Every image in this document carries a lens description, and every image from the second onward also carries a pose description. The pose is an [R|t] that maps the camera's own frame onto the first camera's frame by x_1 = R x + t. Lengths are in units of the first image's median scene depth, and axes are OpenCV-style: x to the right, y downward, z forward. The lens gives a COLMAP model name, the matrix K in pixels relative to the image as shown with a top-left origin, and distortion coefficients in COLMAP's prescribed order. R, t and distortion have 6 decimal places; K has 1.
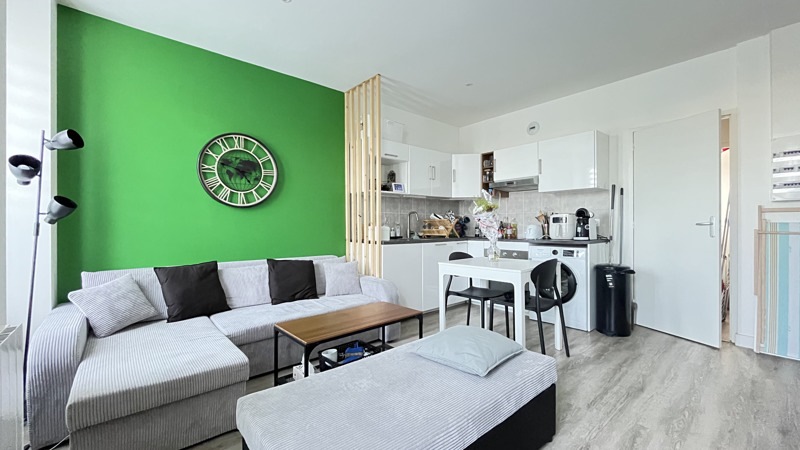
lens RADIAL K [[319.0, 0, 399.9], [0, 319.0, 225.6], [0, 0, 1]] dist [0.000074, 0.000091]
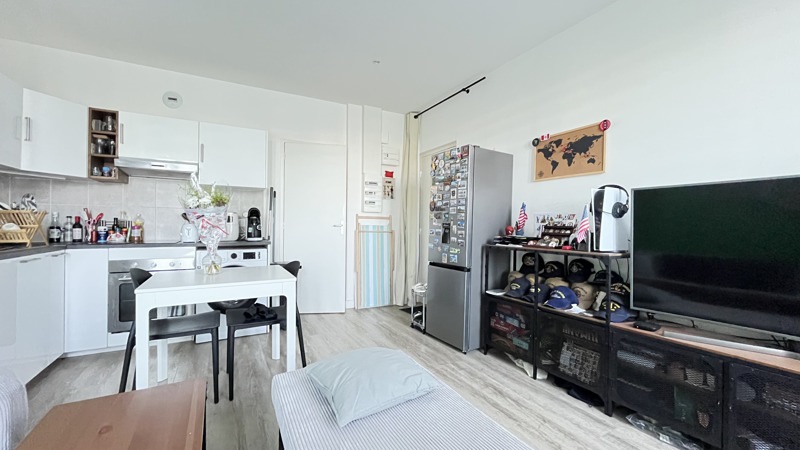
lens RADIAL K [[319.0, 0, 397.3], [0, 319.0, 227.7], [0, 0, 1]] dist [0.000074, 0.000091]
pose [[0.225559, 0.000968, 0.974229, -0.261940], [-0.009690, 0.999952, 0.001249, 0.000469], [-0.974181, -0.009722, 0.225557, 0.351533]]
